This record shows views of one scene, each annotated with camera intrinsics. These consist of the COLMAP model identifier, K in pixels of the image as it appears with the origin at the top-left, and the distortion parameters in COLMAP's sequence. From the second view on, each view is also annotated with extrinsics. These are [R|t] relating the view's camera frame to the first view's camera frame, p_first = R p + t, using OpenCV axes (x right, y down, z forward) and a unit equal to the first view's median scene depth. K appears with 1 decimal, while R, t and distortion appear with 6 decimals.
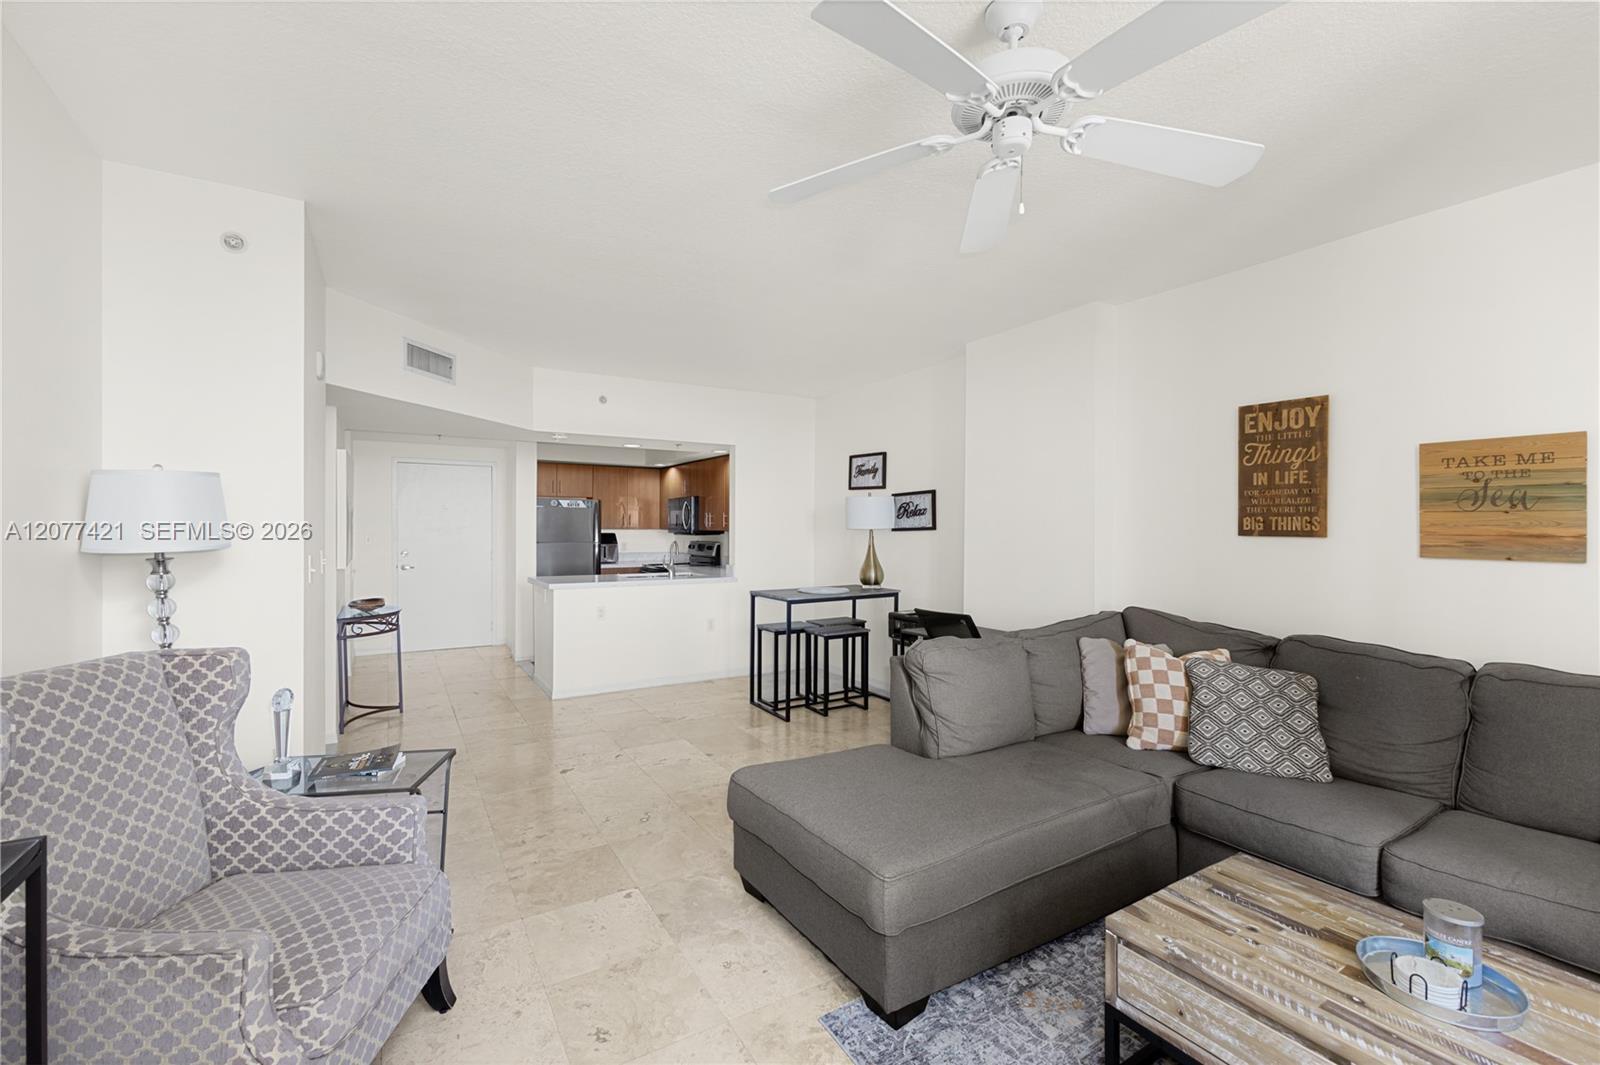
lens RADIAL K [[692.0, 0, 806.7], [0, 692.0, 532.6], [0, 0, 1]] dist [0.002156, -0.000548]
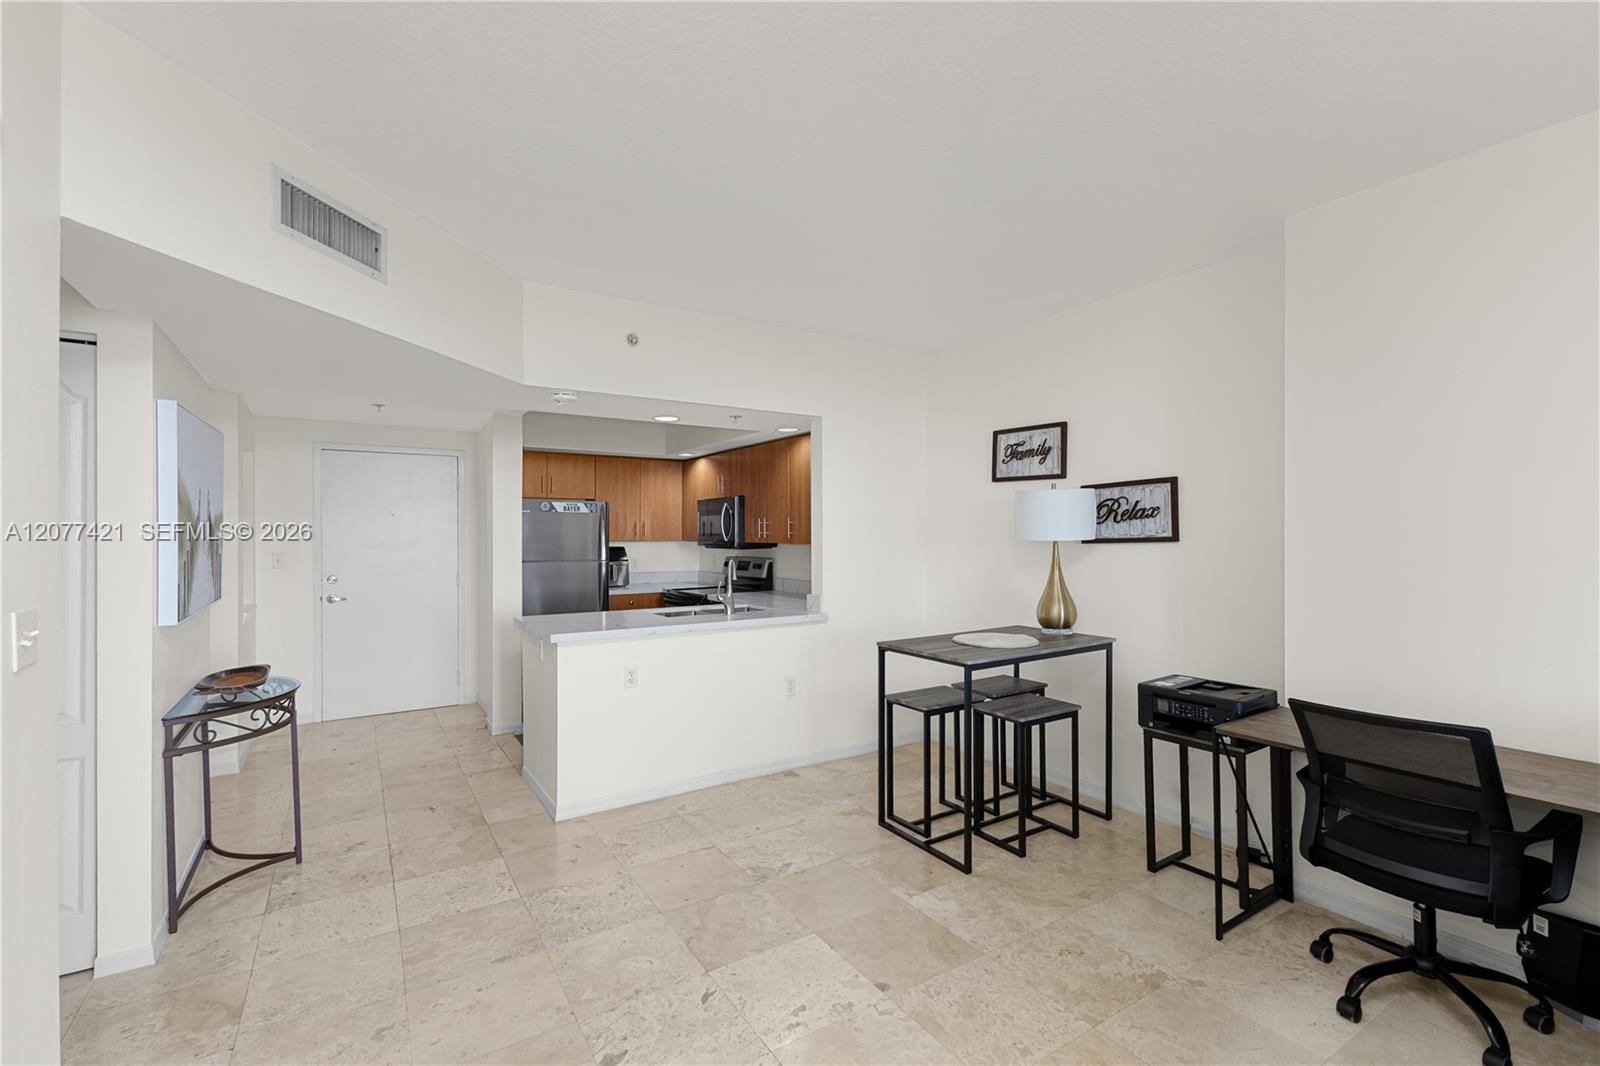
lens RADIAL K [[692.0, 0, 794.5], [0, 692.0, 530.7], [0, 0, 1]] dist [0.002156, -0.000548]
pose [[0.999745, -0.007595, 0.021253, -0.154519], [0.007890, 0.999873, -0.013840, -0.006920], [-0.021145, 0.014004, 0.999678, 0.349853]]
